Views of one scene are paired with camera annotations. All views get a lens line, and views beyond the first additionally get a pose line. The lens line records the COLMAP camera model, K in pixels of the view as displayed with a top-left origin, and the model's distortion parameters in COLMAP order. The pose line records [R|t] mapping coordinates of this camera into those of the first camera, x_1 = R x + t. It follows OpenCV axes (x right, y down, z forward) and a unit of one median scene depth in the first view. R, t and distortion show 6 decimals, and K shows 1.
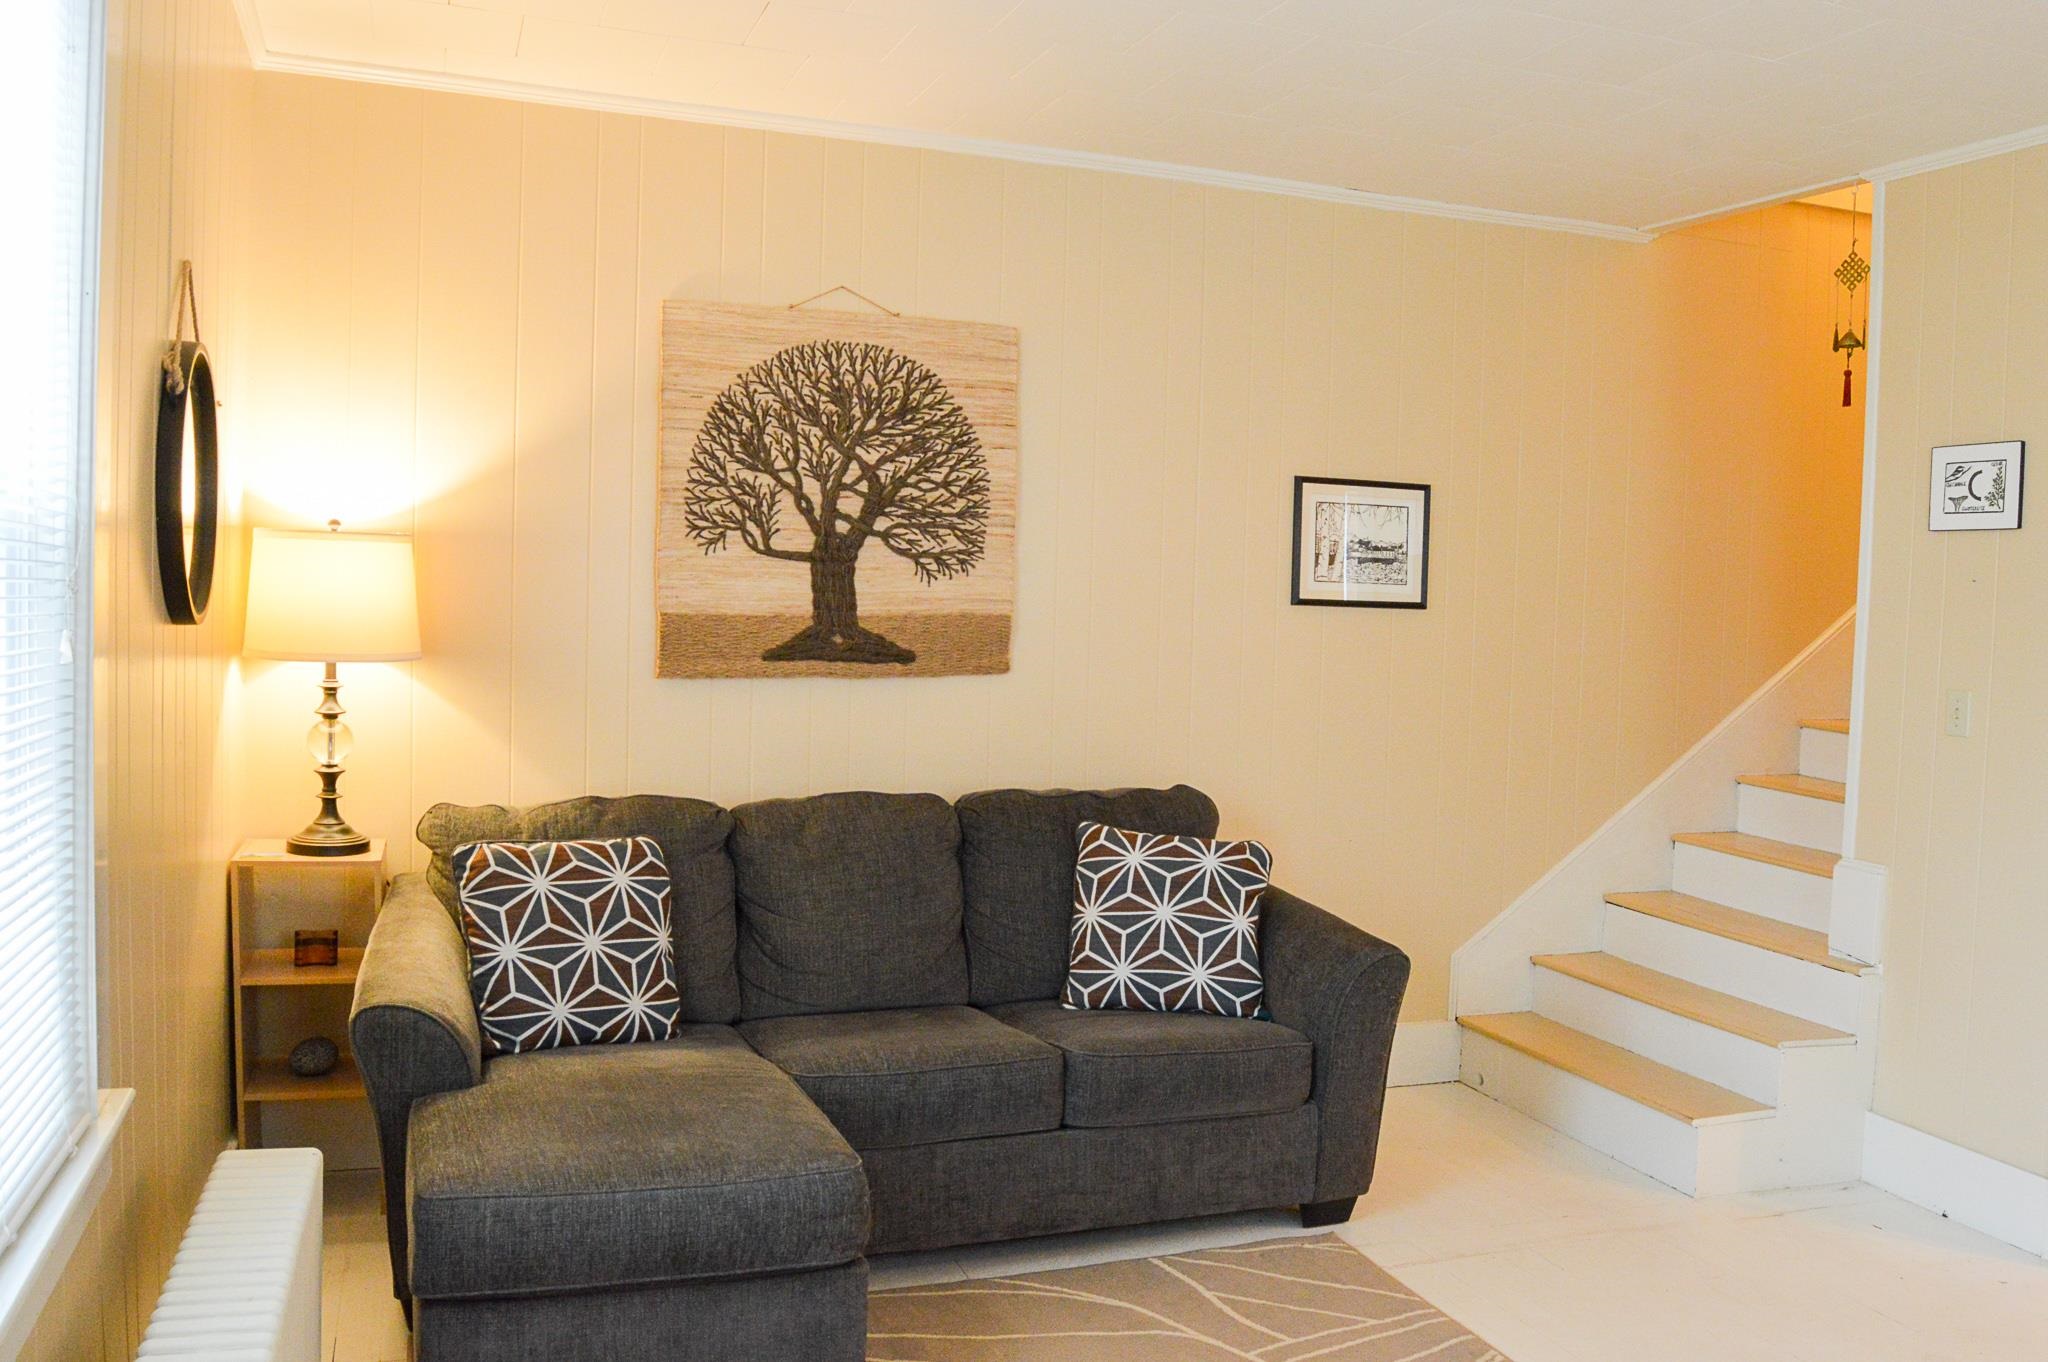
lens RADIAL K [[1627.3, 0, 1025.6], [0, 1627.3, 693.5], [0, 0, 1]] dist [-0.093241, 0.000735]
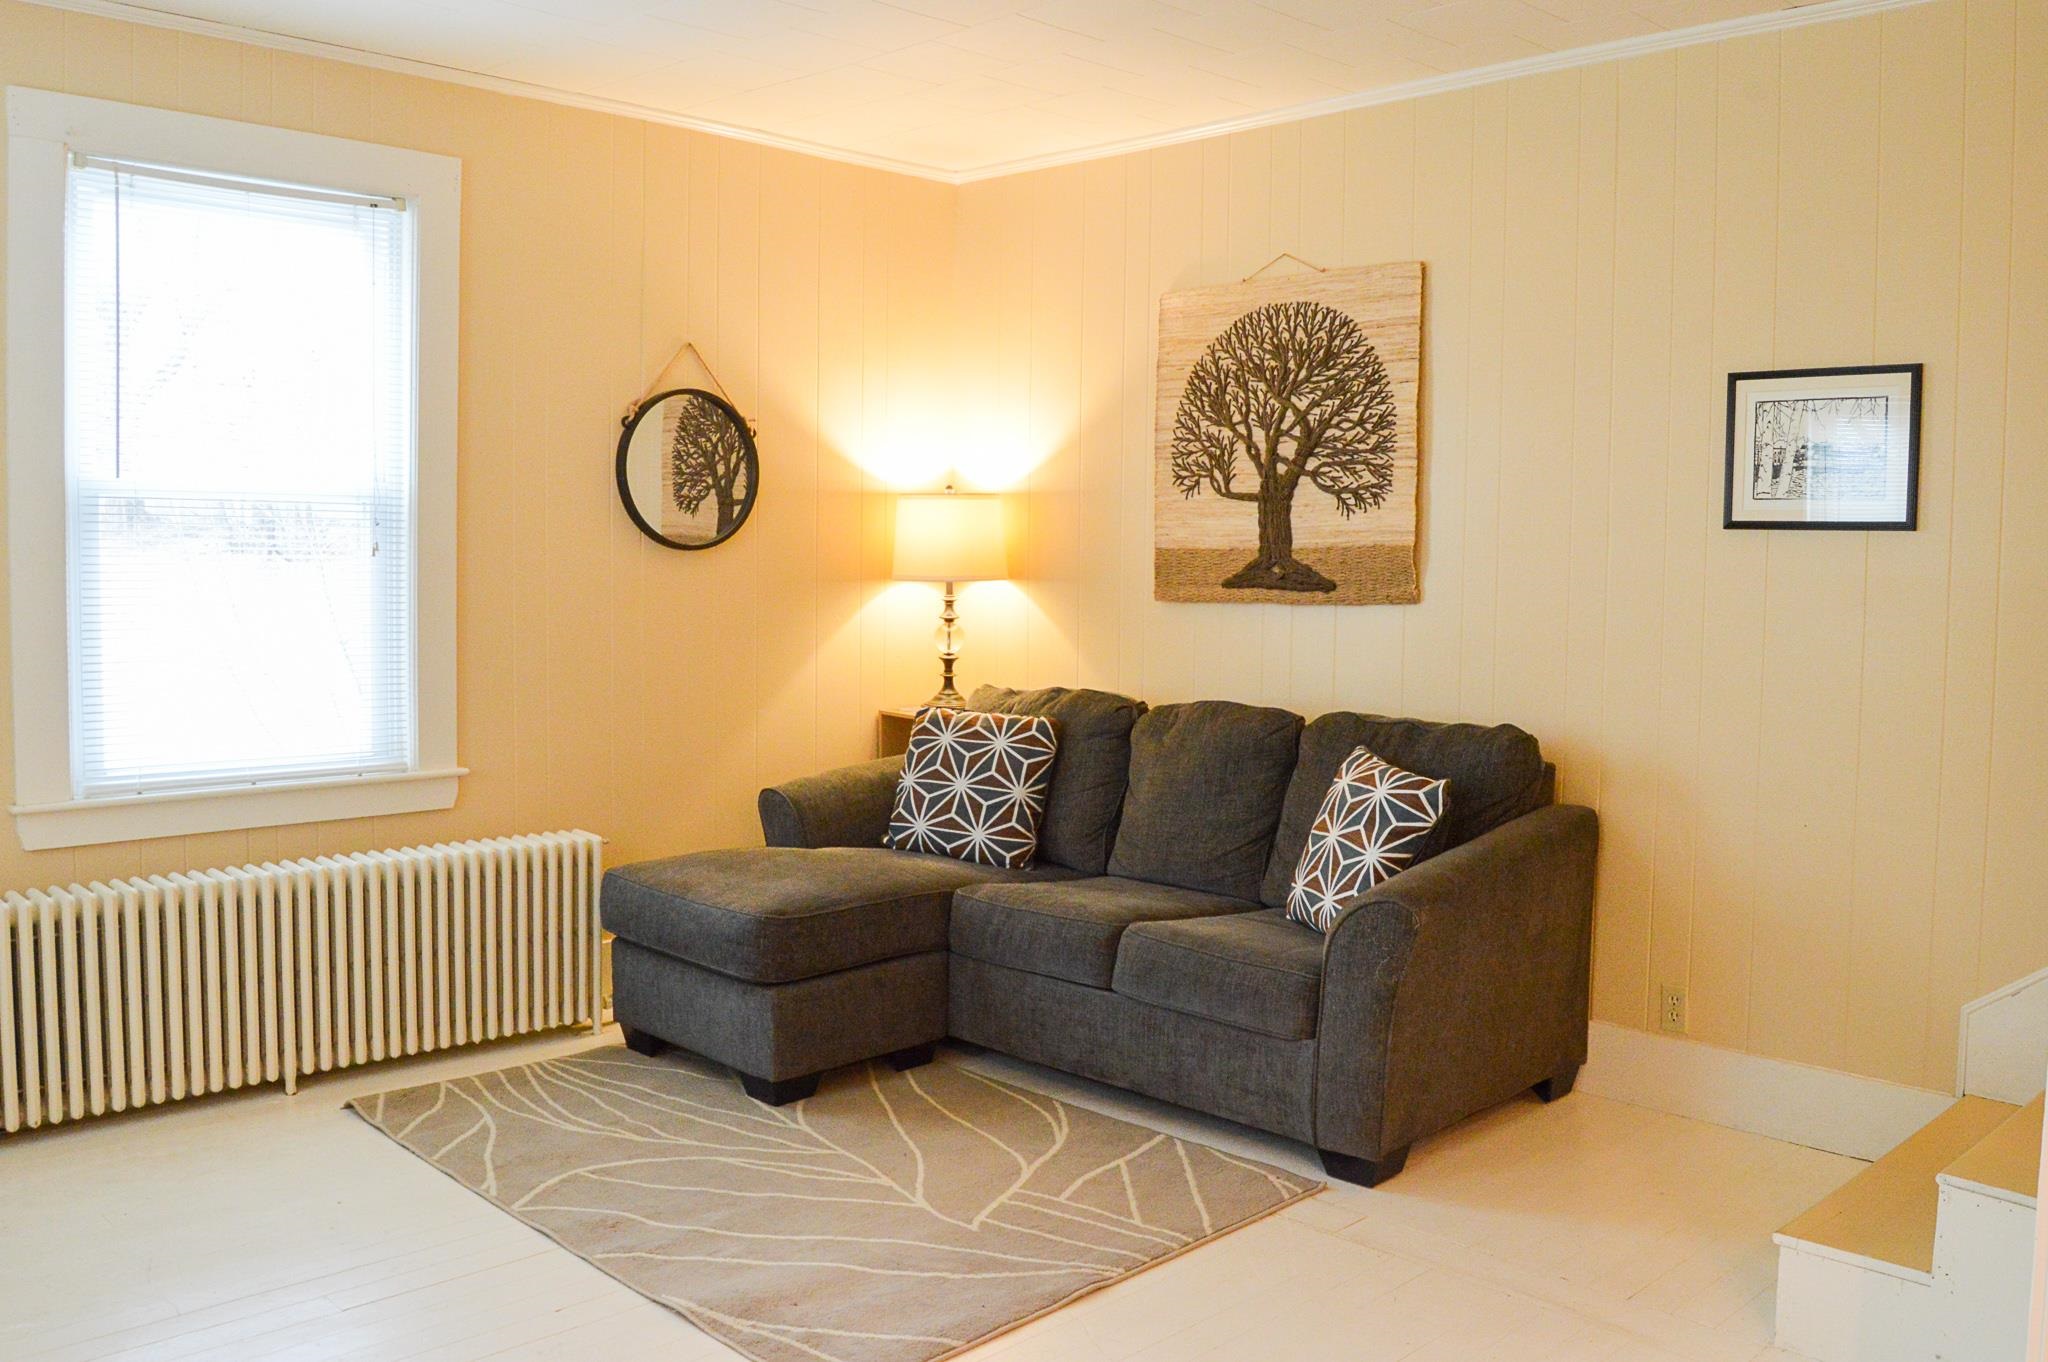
lens RADIAL K [[1678.6, 0, 1056.2], [0, 1678.6, 664.6], [0, 0, 1]] dist [-0.092248, 0.012542]
pose [[0.435028, 0.045652, -0.899259, 0.864176], [-0.041899, 0.998658, 0.030428, 0.003374], [0.899441, 0.024441, 0.436357, 0.362253]]
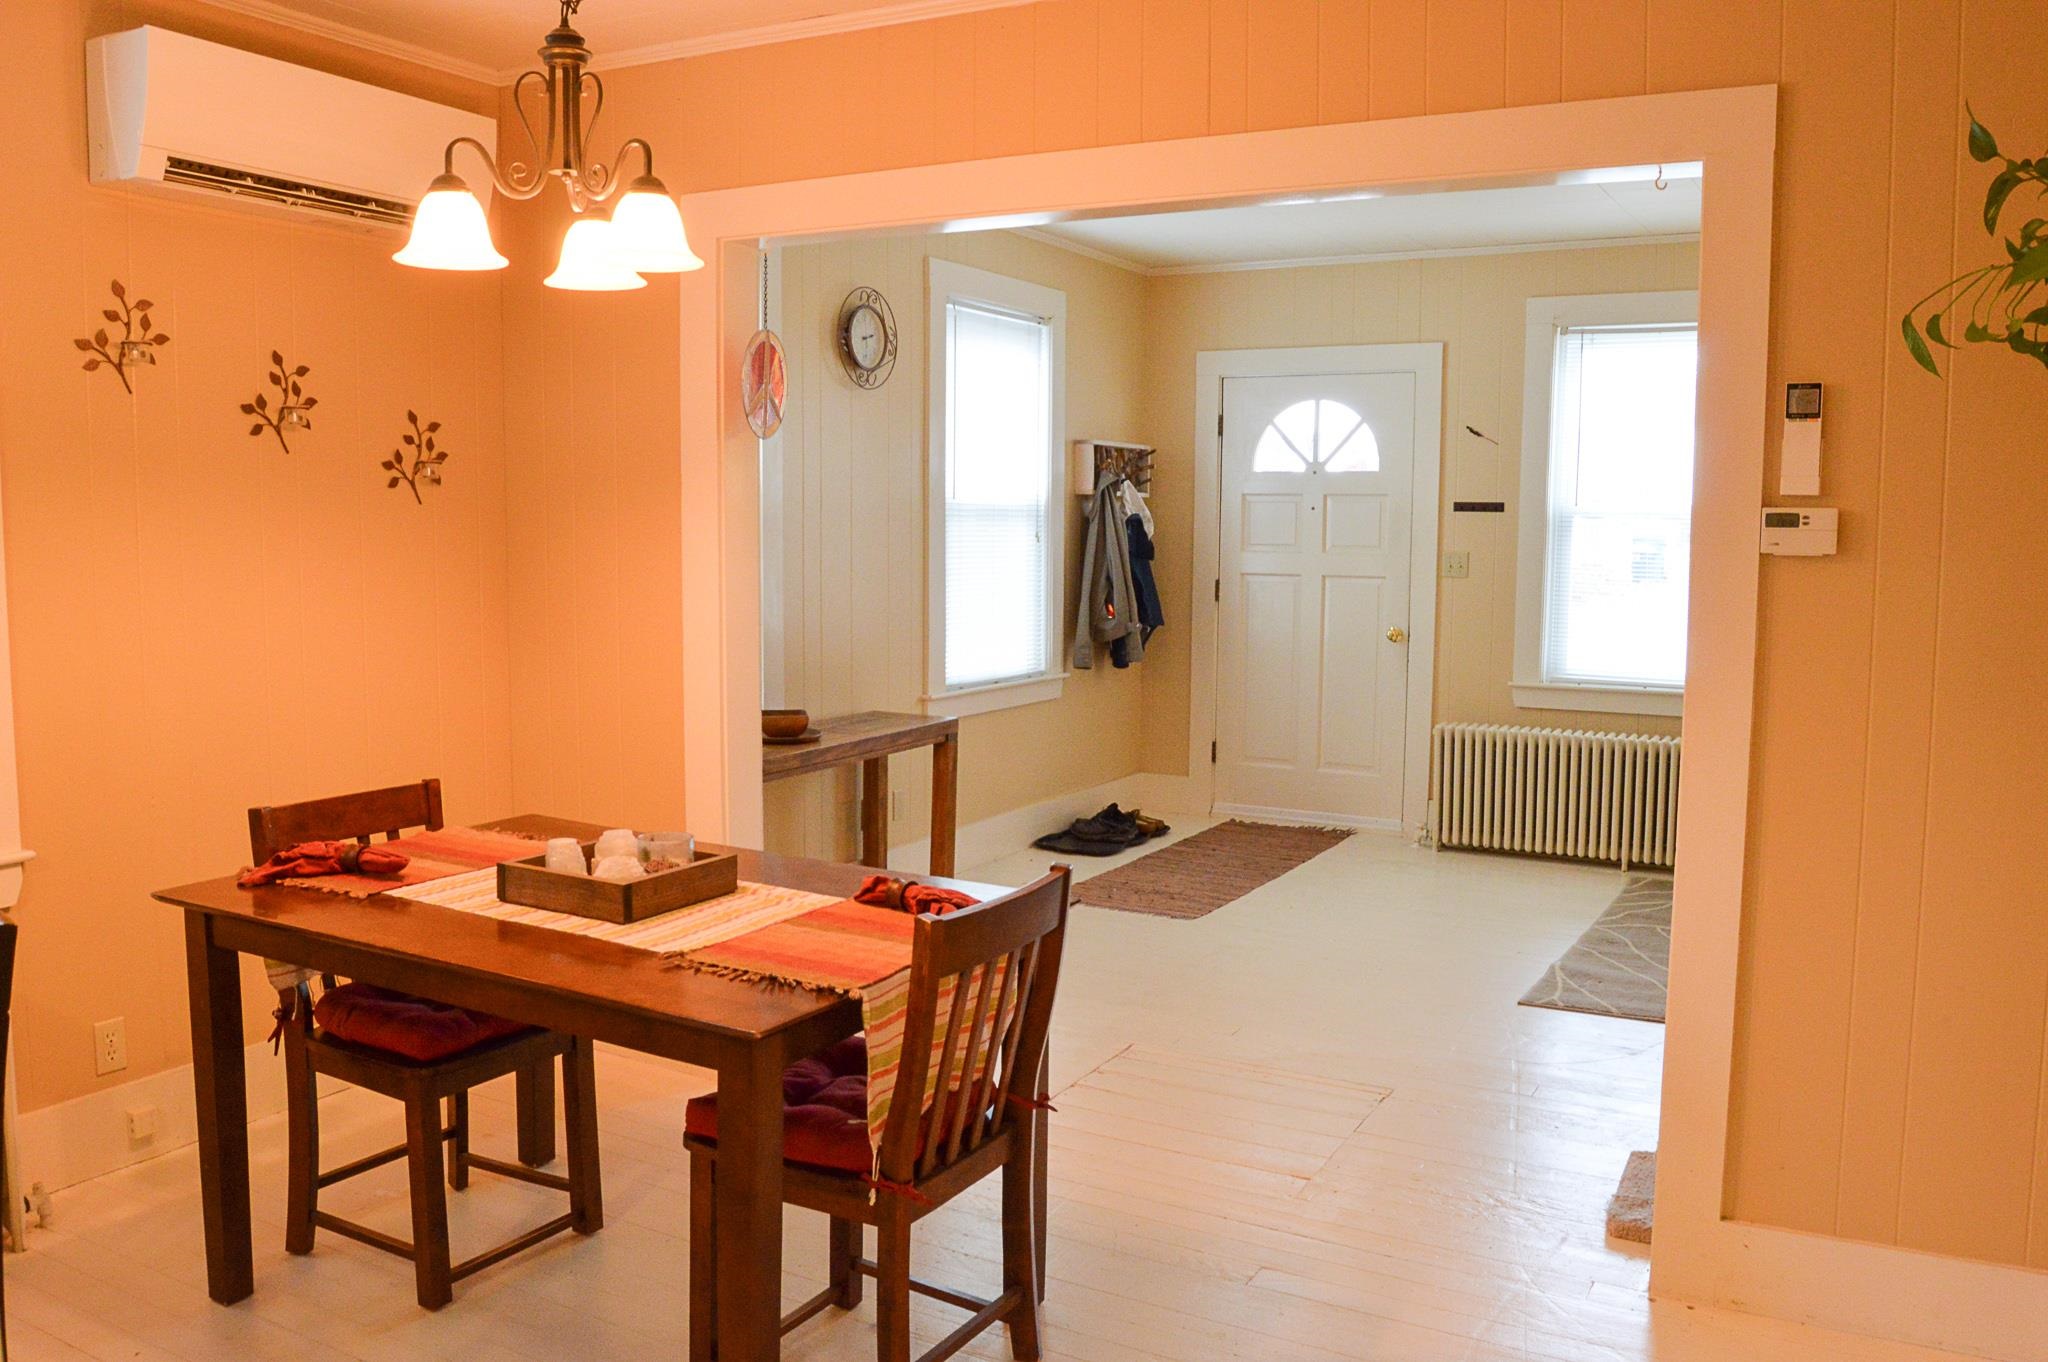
lens RADIAL K [[1591.1, 0, 1099.2], [0, 1591.1, 680.7], [0, 0, 1]] dist [-0.070372, -0.002050]
pose [[-0.735245, 0.037220, -0.676779, 1.253535], [-0.055350, 0.991859, 0.114680, -0.034458], [0.675538, 0.121777, -0.727199, 1.163482]]
